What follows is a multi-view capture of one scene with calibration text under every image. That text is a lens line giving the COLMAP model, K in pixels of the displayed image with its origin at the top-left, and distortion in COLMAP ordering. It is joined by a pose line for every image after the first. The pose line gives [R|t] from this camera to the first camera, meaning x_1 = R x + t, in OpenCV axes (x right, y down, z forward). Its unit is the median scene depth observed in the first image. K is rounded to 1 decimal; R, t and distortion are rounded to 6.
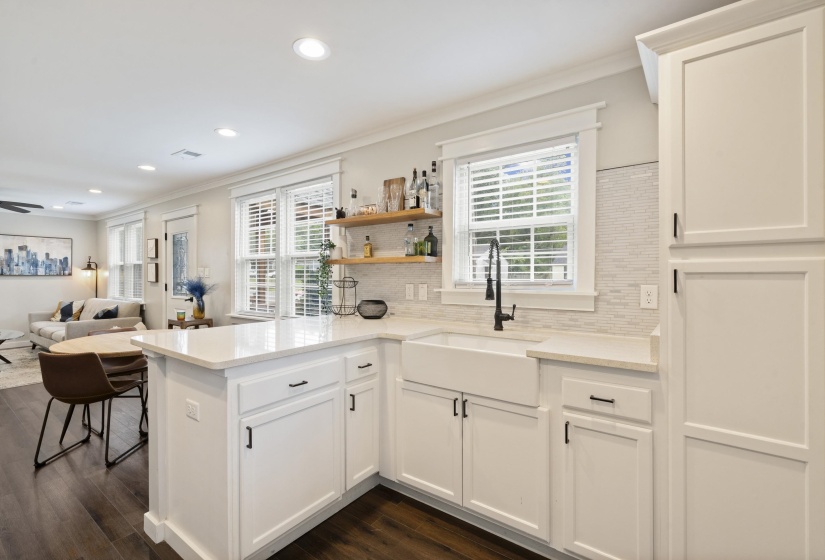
lens RADIAL K [[374.3, 0, 406.5], [0, 374.3, 275.1], [0, 0, 1]] dist [-0.008017, 0.001396]
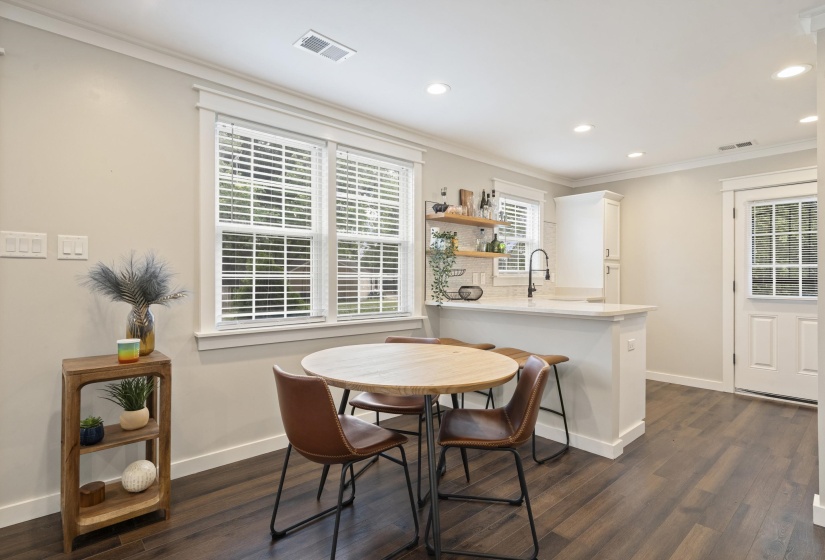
lens RADIAL K [[409.9, 0, 407.0], [0, 409.9, 277.0], [0, 0, 1]] dist [-0.011495, 0.002263]
pose [[0.208788, 0.002490, 0.977958, -1.578888], [-0.001377, 0.999997, -0.002252, 0.044328], [-0.977960, -0.000877, 0.208790, 0.995511]]
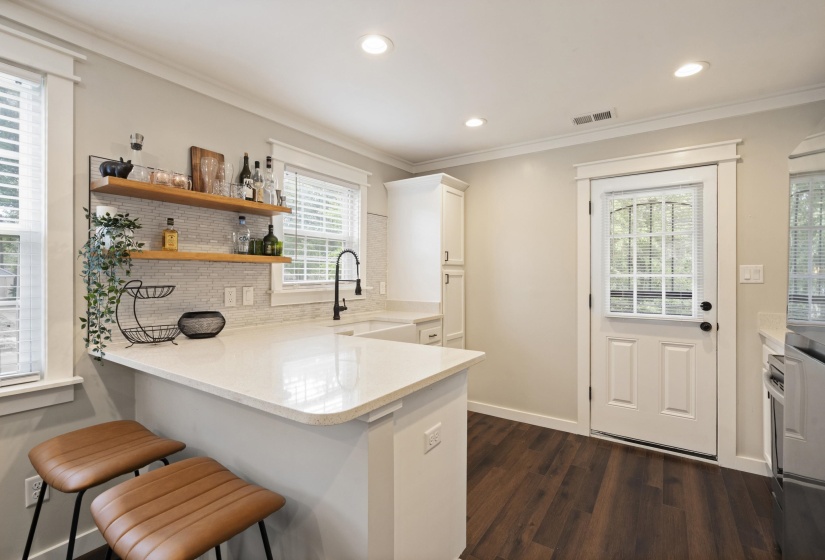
lens RADIAL K [[374.3, 0, 410.6], [0, 374.3, 274.9], [0, 0, 1]] dist [-0.008017, 0.001396]
pose [[-0.042397, 0.000173, 0.999101, -0.886249], [0.001425, 0.999999, -0.000112, -0.004437], [-0.999100, 0.001419, -0.042397, 0.680452]]
